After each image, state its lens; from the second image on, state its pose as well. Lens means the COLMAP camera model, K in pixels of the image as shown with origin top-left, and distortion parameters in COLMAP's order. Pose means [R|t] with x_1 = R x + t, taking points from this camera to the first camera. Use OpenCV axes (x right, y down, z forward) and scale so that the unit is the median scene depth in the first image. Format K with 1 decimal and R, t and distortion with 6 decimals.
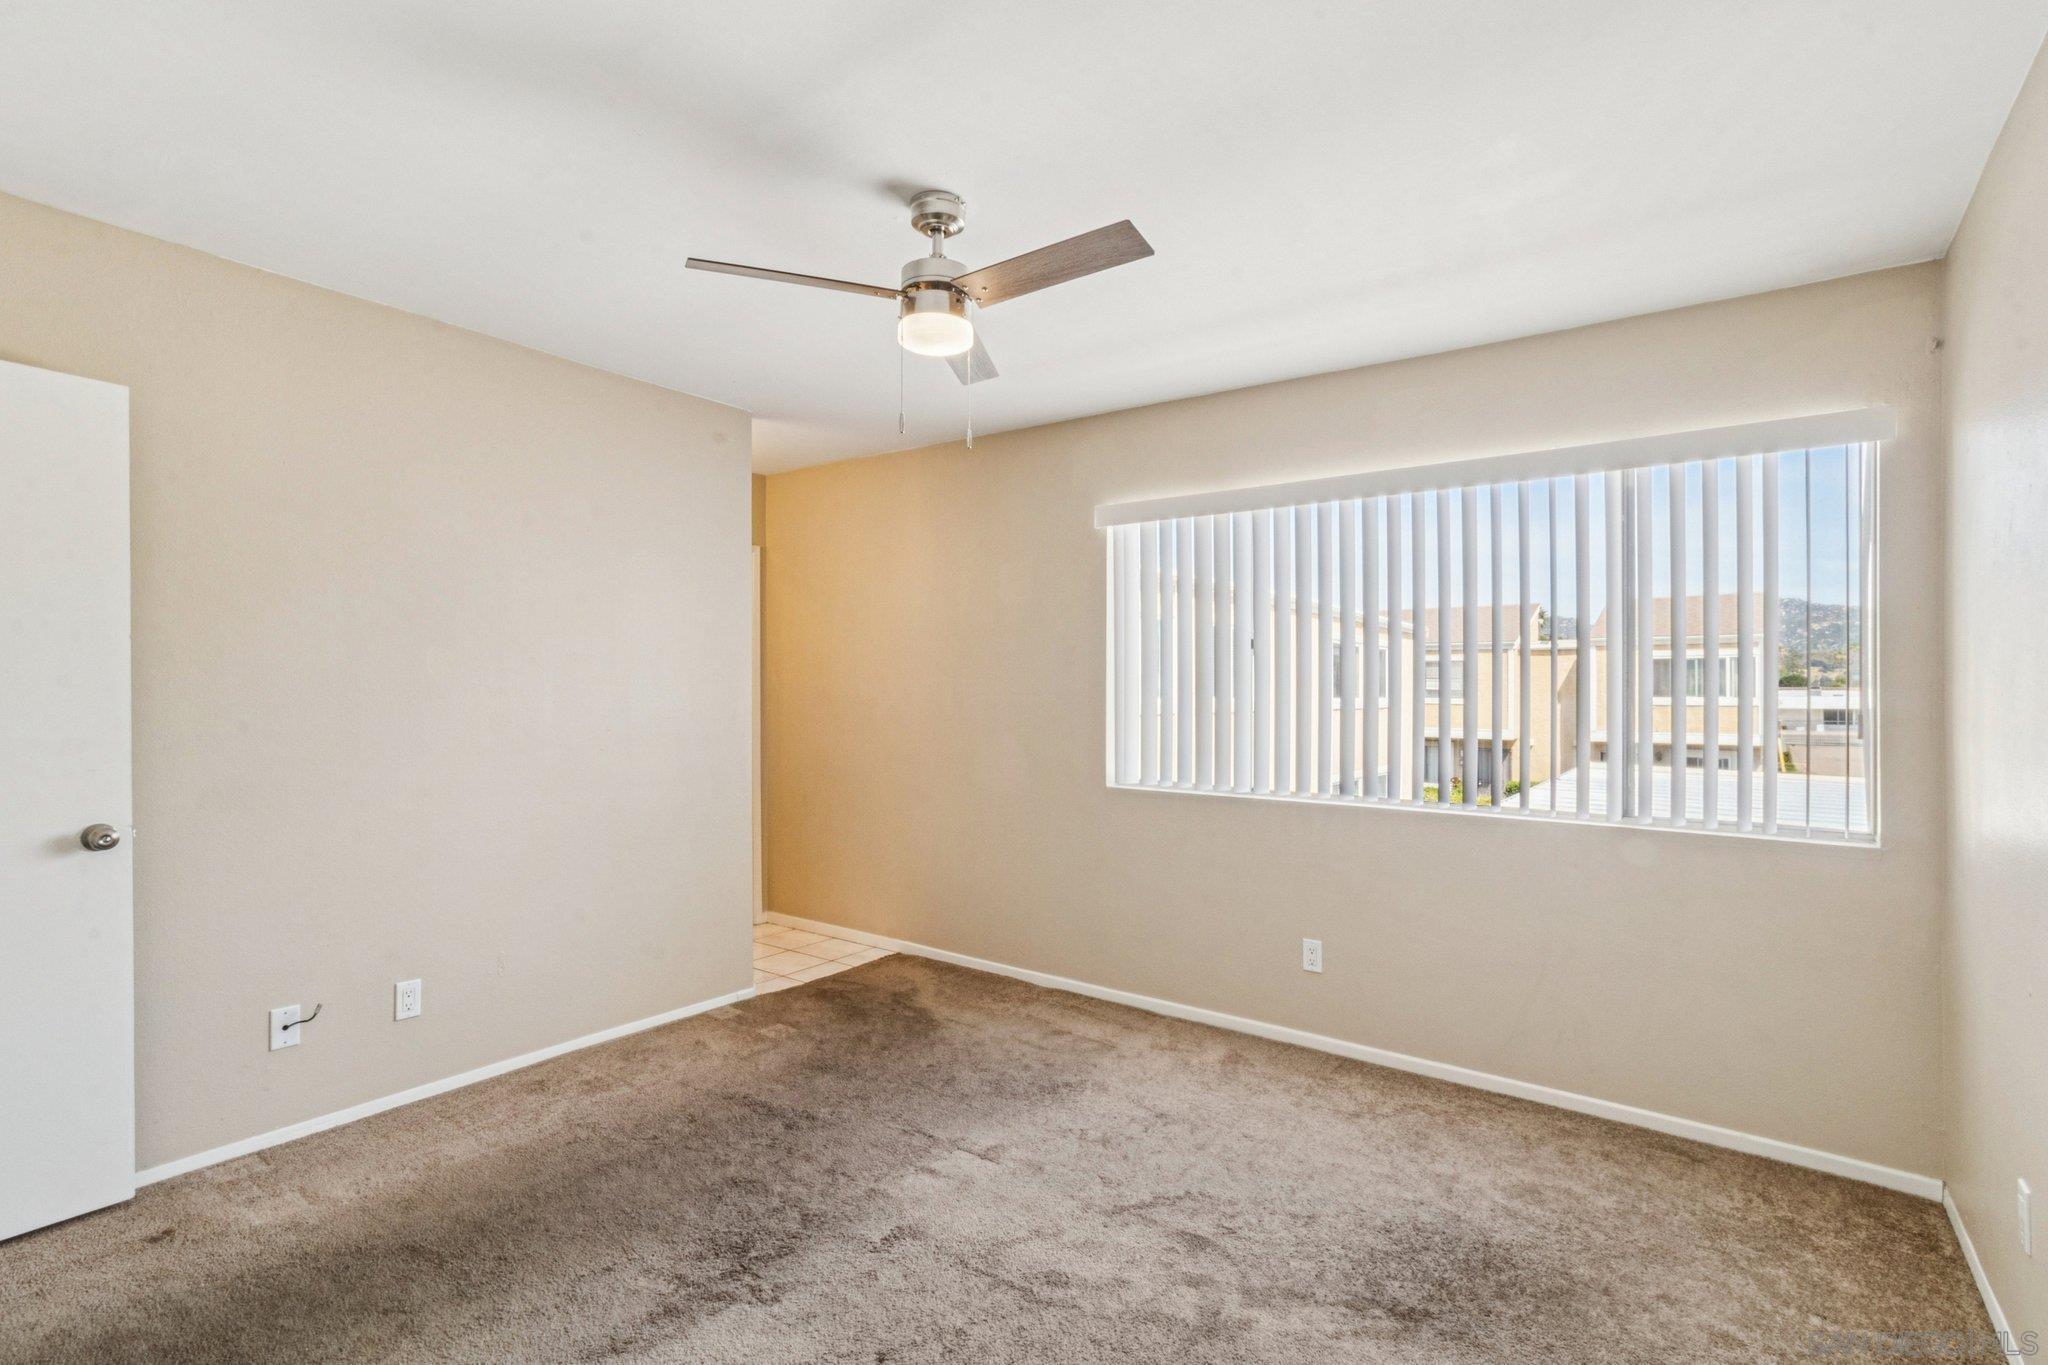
lens RADIAL K [[963.9, 0, 1016.9], [0, 963.9, 689.0], [0, 0, 1]] dist [0.021584, -0.000107]
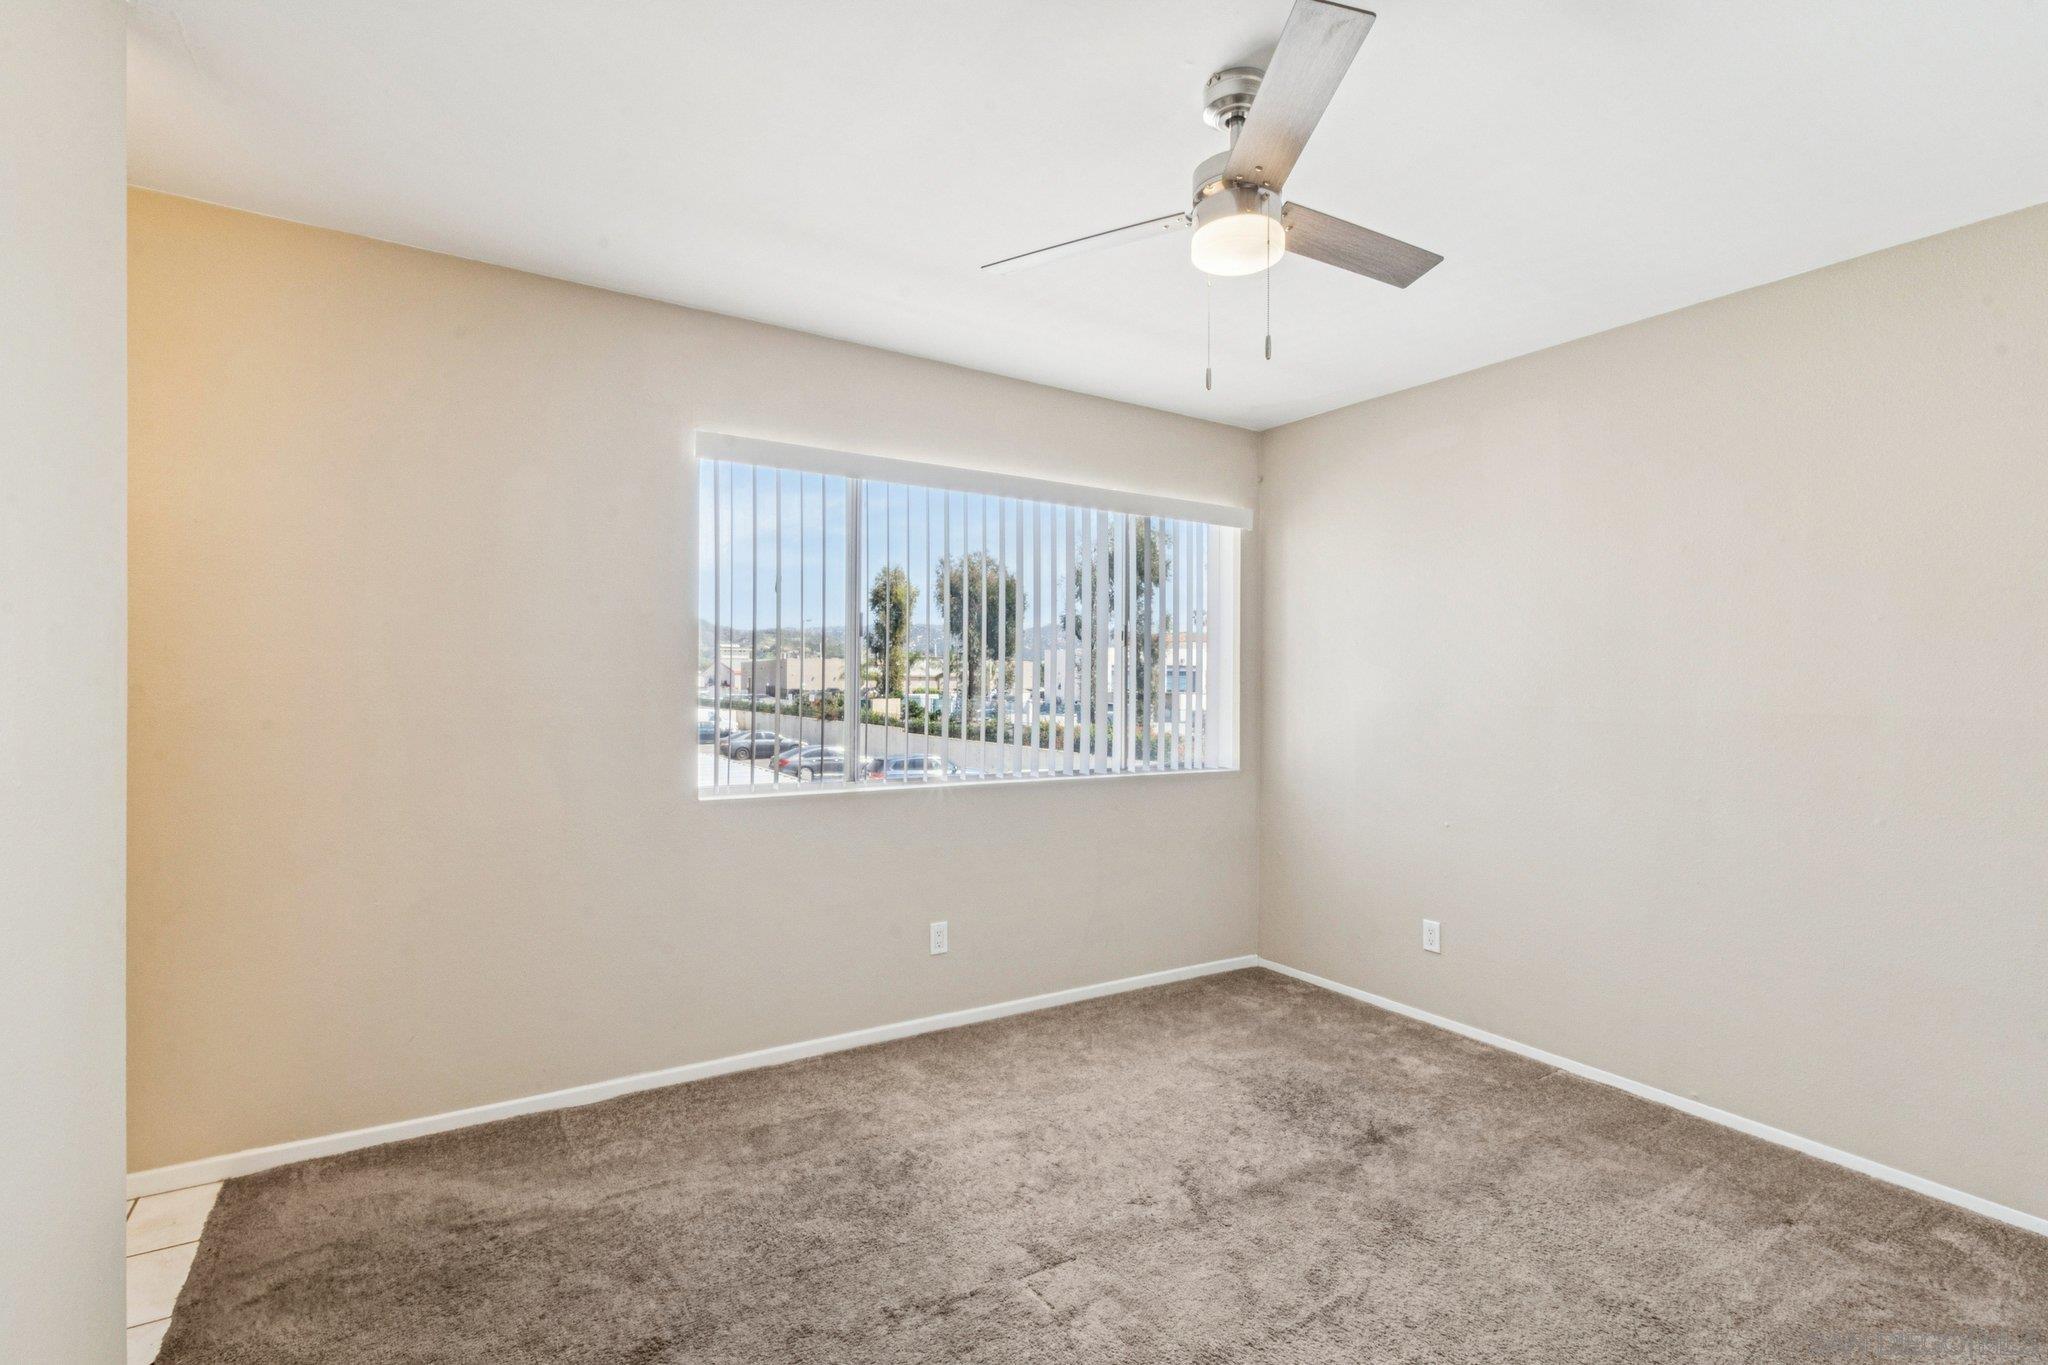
lens RADIAL K [[947.1, 0, 1009.2], [0, 947.1, 666.8], [0, 0, 1]] dist [0.007991, -0.000835]
pose [[0.376211, 0.009029, 0.926490, -0.649196], [-0.005692, 0.999956, -0.007434, 0.000416], [-0.926516, -0.002477, 0.376246, 0.624780]]
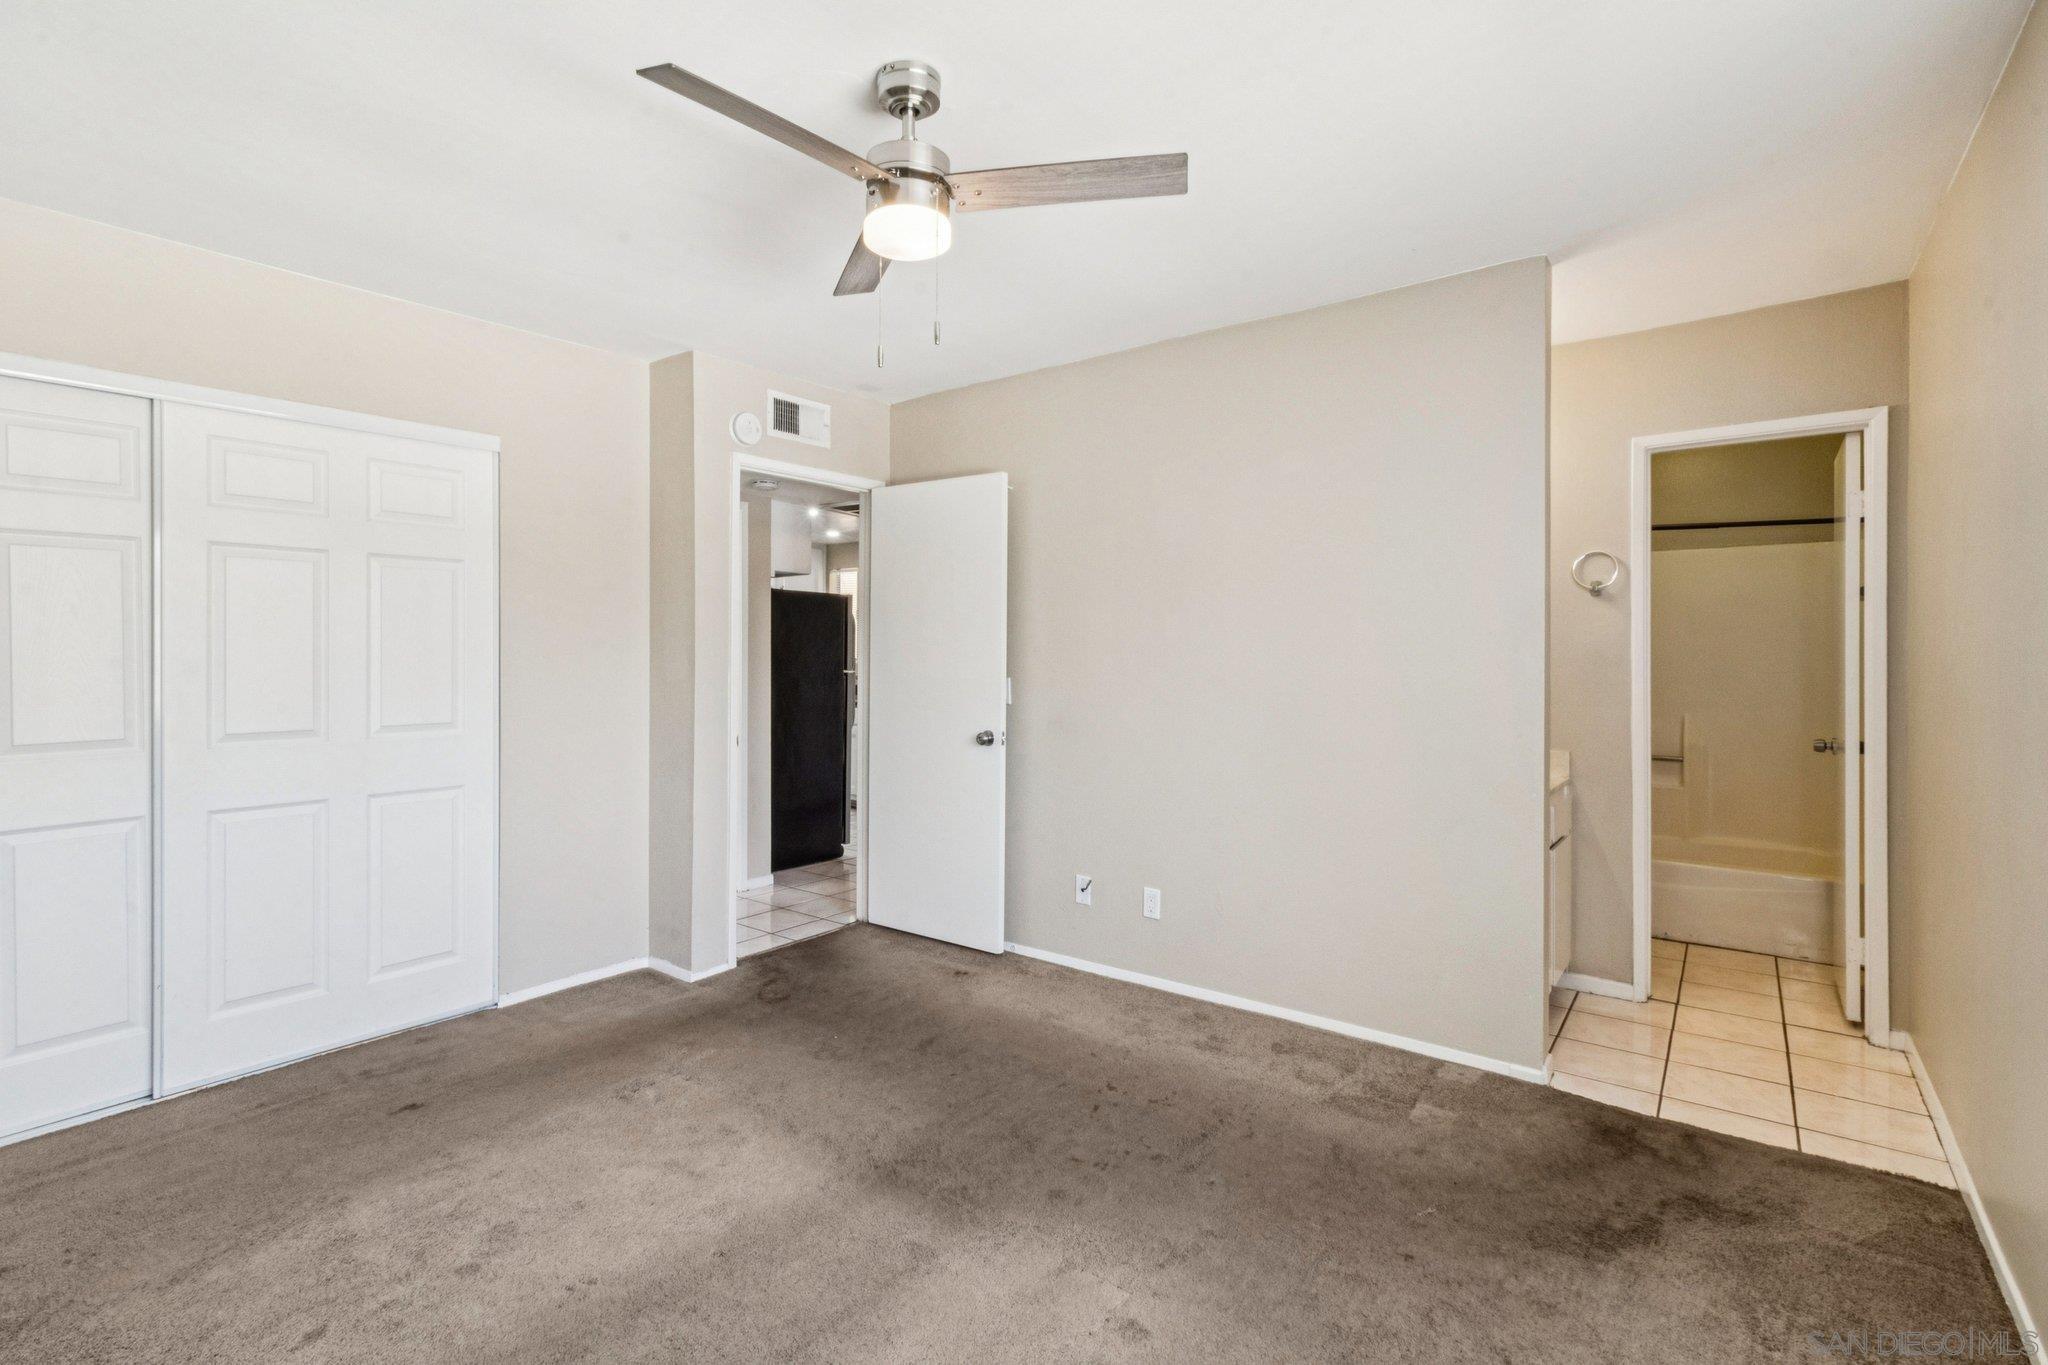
lens RADIAL K [[947.1, 0, 1009.2], [0, 947.1, 666.8], [0, 0, 1]] dist [0.007991, -0.000835]
pose [[-0.019177, 0.006197, -0.999797, 0.538350], [-0.000962, 0.999980, 0.006217, 0.011458], [0.999816, 0.001081, -0.019171, 0.786847]]
